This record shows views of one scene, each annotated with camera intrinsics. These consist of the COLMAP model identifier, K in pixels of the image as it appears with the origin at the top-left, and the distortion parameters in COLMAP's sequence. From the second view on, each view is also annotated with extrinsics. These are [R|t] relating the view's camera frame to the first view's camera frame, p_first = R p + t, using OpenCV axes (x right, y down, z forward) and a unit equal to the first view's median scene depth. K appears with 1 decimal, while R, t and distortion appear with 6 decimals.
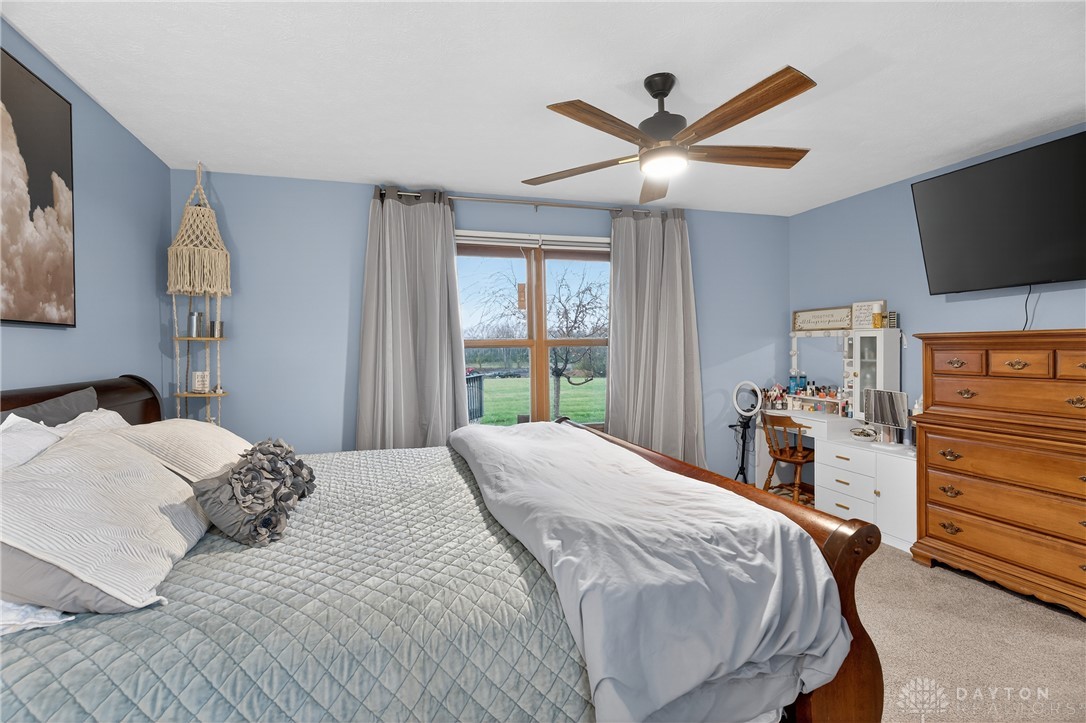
lens RADIAL K [[523.0, 0, 538.6], [0, 523.0, 353.1], [0, 0, 1]] dist [0.002083, -0.000908]
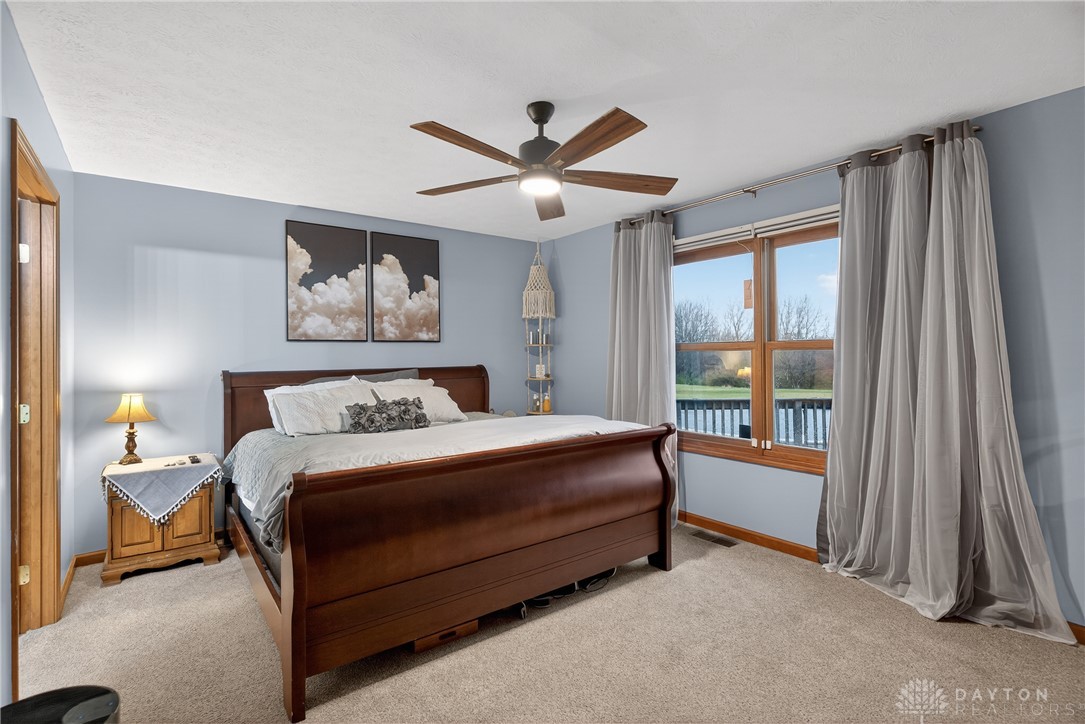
lens RADIAL K [[522.5, 0, 538.3], [0, 522.5, 353.9], [0, 0, 1]] dist [0.002083, -0.000908]
pose [[0.351502, 0.007453, -0.936157, 1.365766], [-0.002515, 0.999972, 0.007017, -0.015690], [0.936184, -0.000112, 0.351511, 0.642195]]
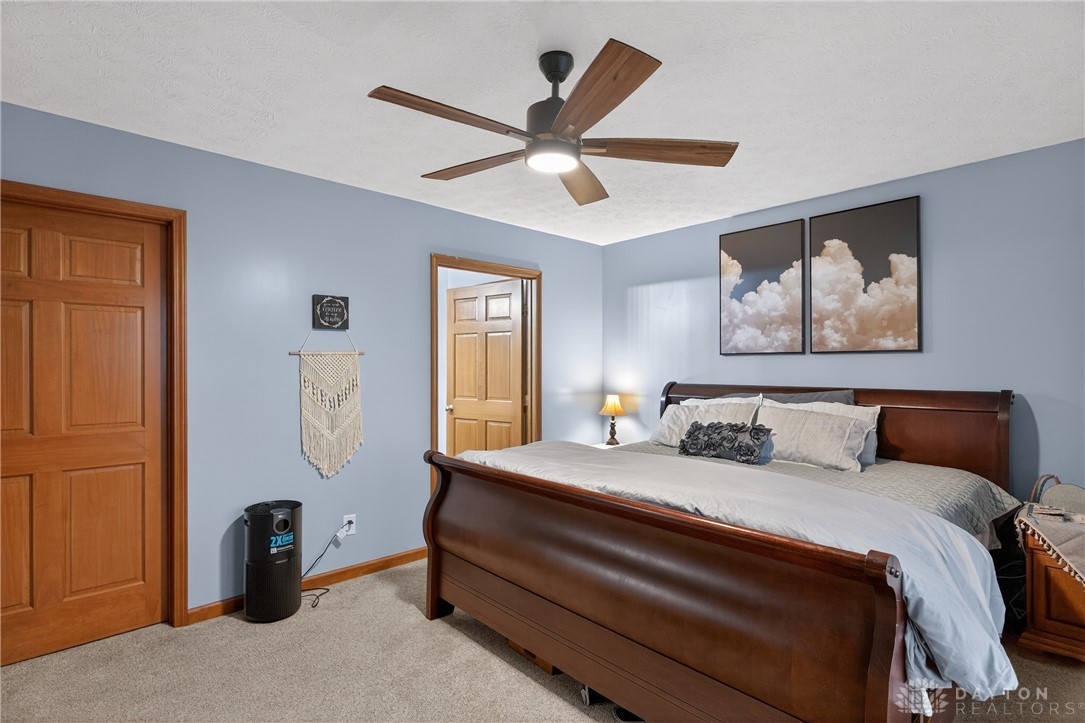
lens RADIAL K [[522.5, 0, 545.9], [0, 522.5, 369.3], [0, 0, 1]] dist [0.002083, -0.000908]
pose [[-0.894674, 0.012277, -0.446551, 0.695057], [0.005482, 0.999849, 0.016506, -0.030212], [0.446686, 0.012320, -0.894606, 1.898960]]
